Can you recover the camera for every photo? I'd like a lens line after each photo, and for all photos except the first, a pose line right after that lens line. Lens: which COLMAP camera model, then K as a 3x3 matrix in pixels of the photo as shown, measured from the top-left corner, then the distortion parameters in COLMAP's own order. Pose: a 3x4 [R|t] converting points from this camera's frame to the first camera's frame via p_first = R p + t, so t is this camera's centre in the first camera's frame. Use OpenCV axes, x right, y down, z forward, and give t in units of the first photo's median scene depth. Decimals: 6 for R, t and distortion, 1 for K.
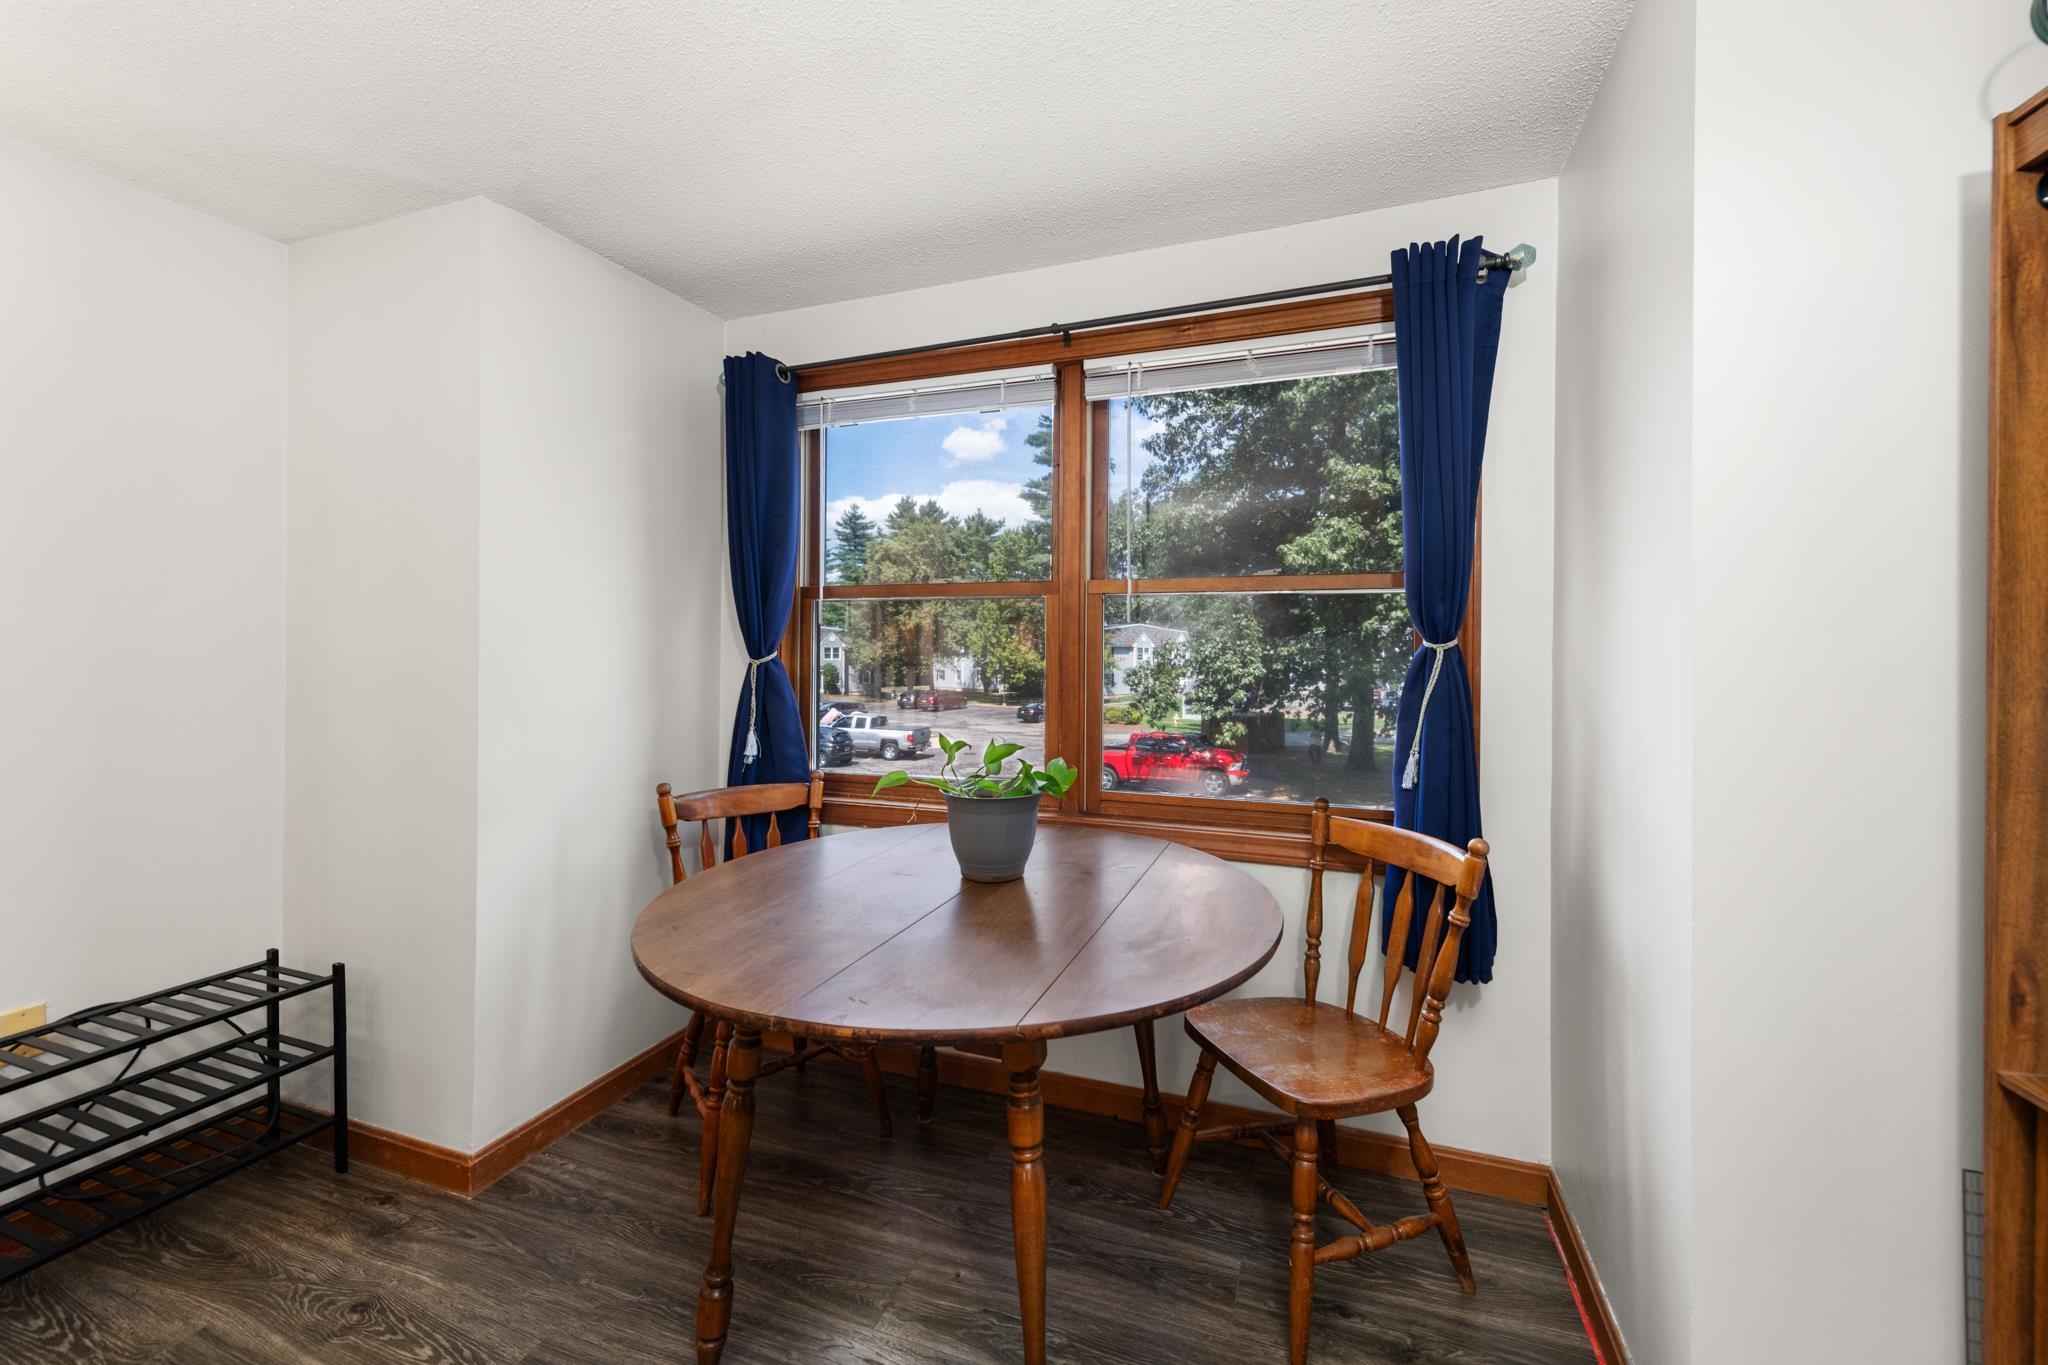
lens RADIAL K [[790.4, 0, 1038.3], [0, 790.4, 661.5], [0, 0, 1]] dist [0.000247, -0.000091]
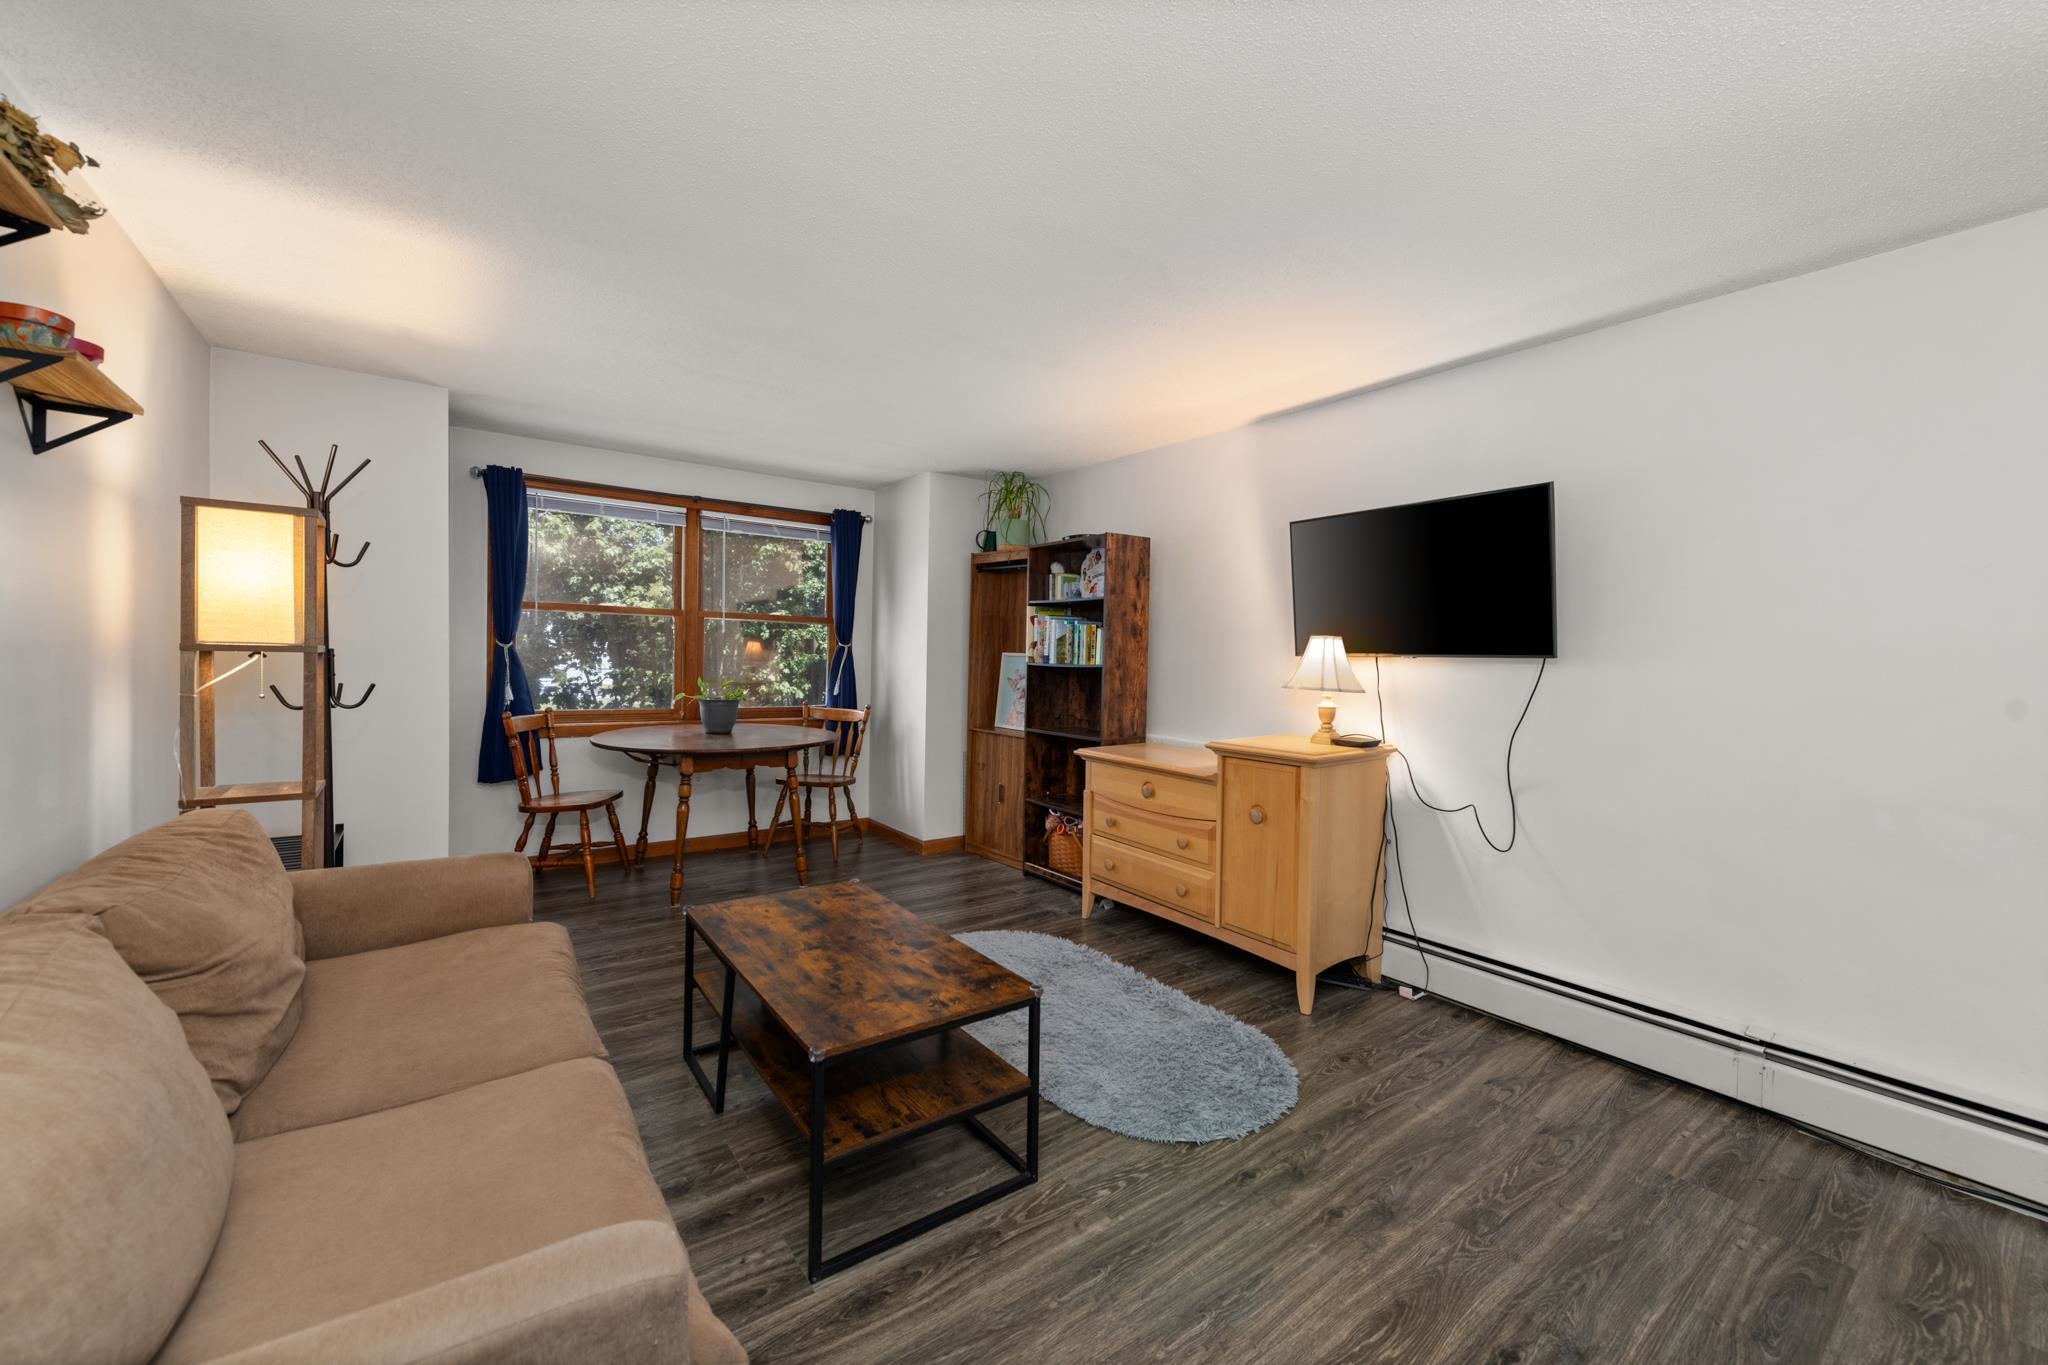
lens RADIAL K [[809.5, 0, 1026.8], [0, 809.5, 672.2], [0, 0, 1]] dist [0.013530, -0.004945]
pose [[0.544211, -0.008437, 0.838906, -1.340787], [-0.015115, 0.999689, 0.019859, 0.007053], [-0.838812, -0.023488, 0.543914, -0.986852]]
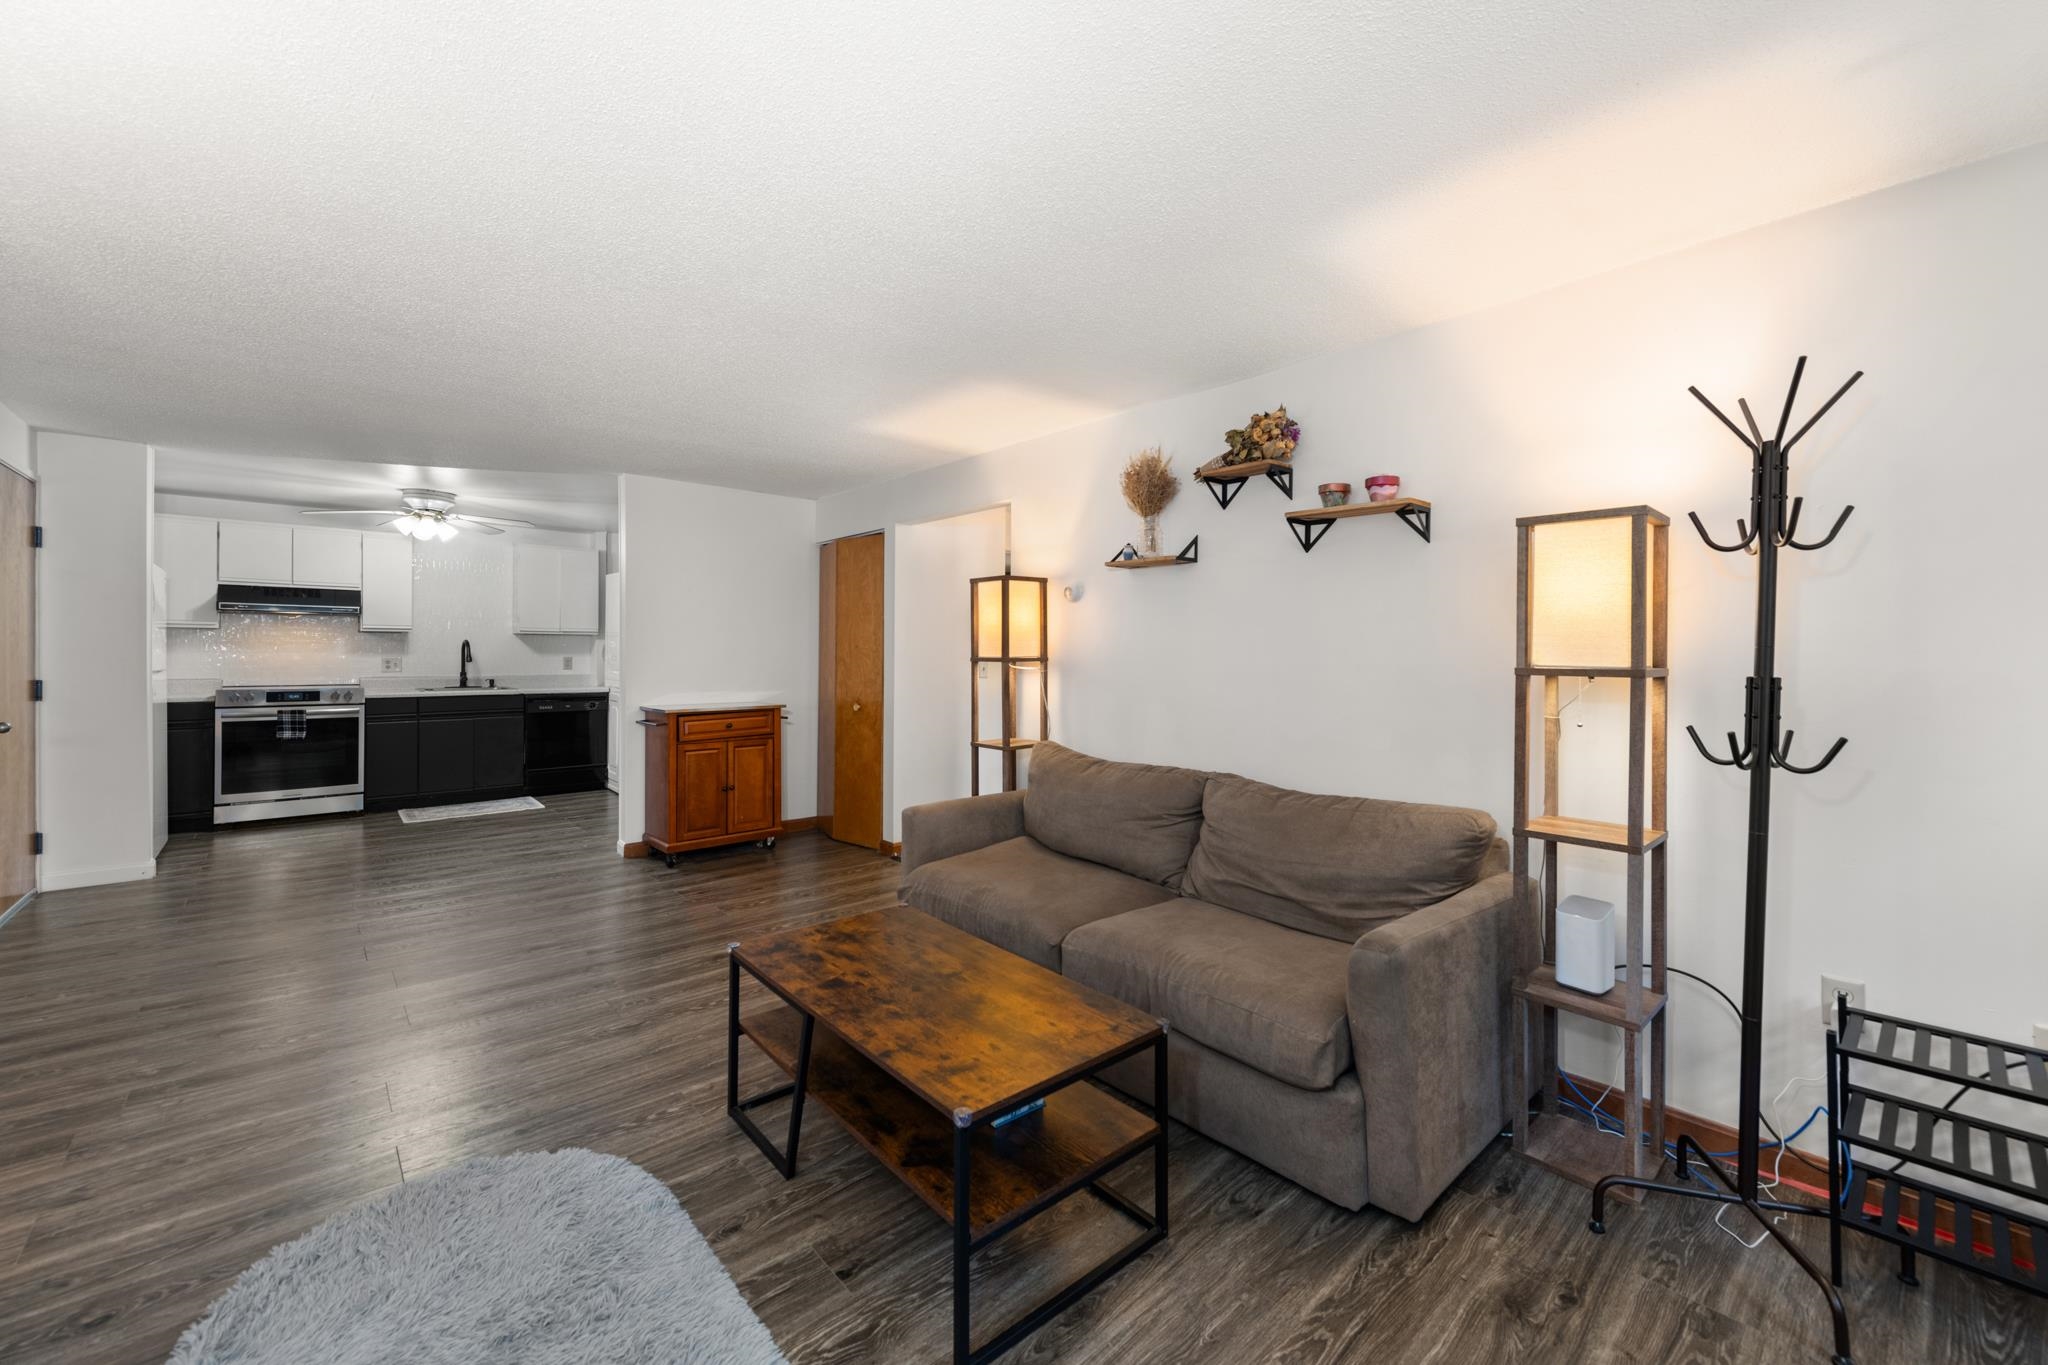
lens RADIAL K [[802.3, 0, 1028.4], [0, 802.3, 649.2], [0, 0, 1]] dist [0.001601, 0.000167]
pose [[-0.466241, -0.006919, -0.884631, 0.139162], [-0.013282, 0.999911, -0.000820, -0.004042], [0.884558, 0.011367, -0.466291, 0.281136]]
